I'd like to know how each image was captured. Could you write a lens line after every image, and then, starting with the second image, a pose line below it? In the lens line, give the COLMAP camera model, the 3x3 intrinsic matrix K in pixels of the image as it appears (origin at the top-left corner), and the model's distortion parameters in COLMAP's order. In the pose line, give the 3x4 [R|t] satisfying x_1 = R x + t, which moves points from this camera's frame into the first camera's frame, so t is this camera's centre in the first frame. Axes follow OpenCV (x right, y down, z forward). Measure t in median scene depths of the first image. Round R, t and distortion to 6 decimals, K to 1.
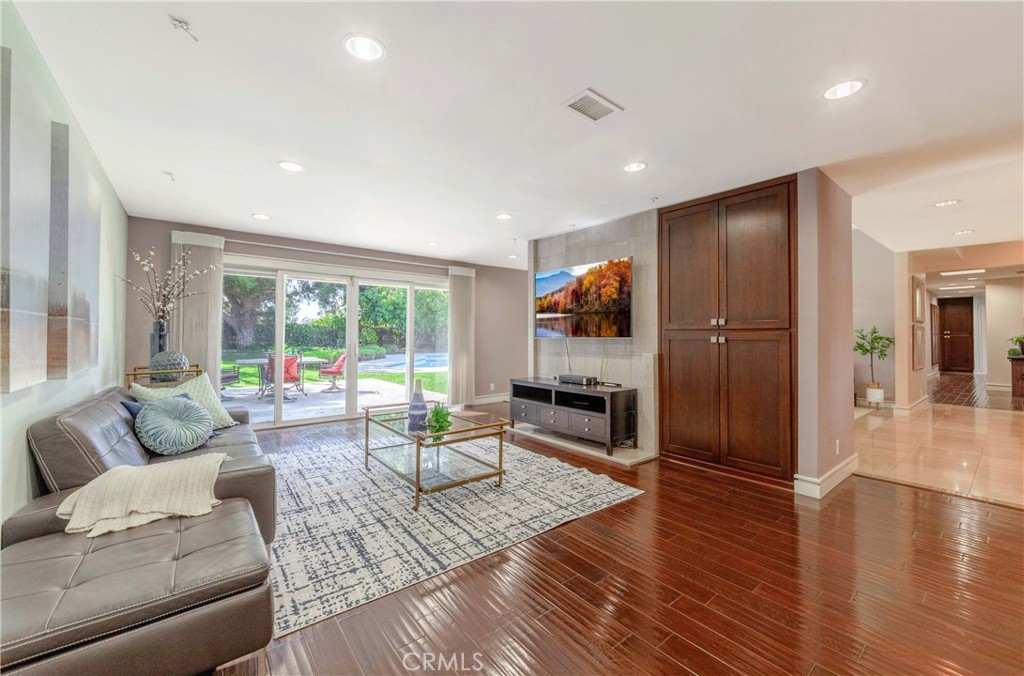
lens RADIAL K [[406.4, 0, 489.3], [0, 406.4, 328.6], [0, 0, 1]] dist [-0.003958, 0.000243]
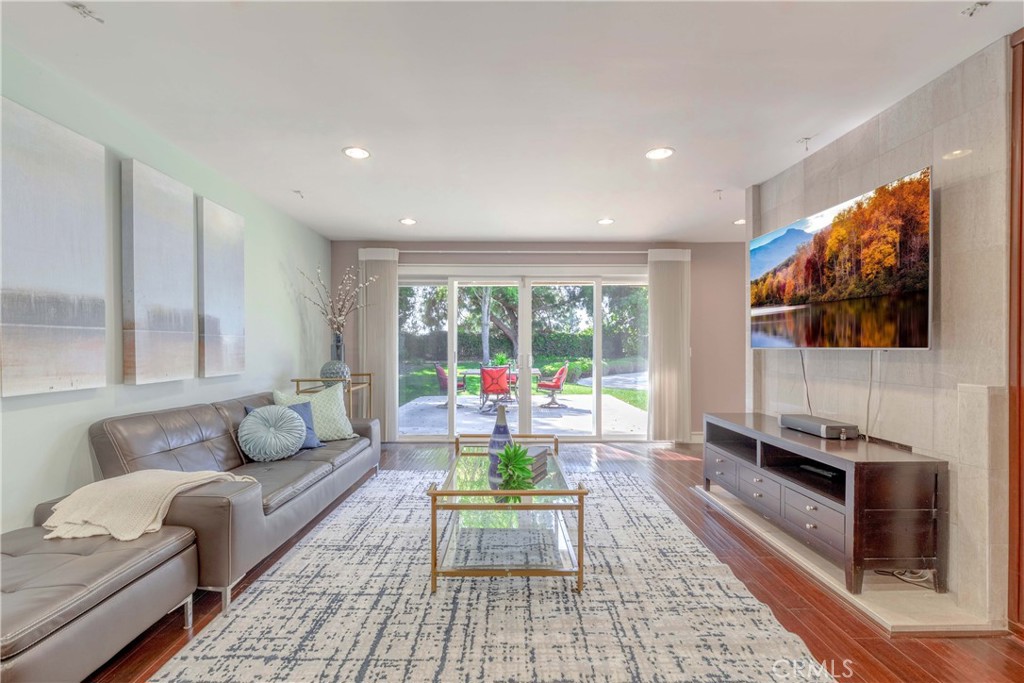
lens RADIAL K [[437.8, 0, 513.3], [0, 437.8, 349.1], [0, 0, 1]] dist [-0.007303, -0.000868]
pose [[0.802775, 0.001206, -0.596281, 0.260972], [0.013715, 0.999696, 0.020487, 0.006673], [0.596124, -0.024624, 0.802515, 0.329218]]
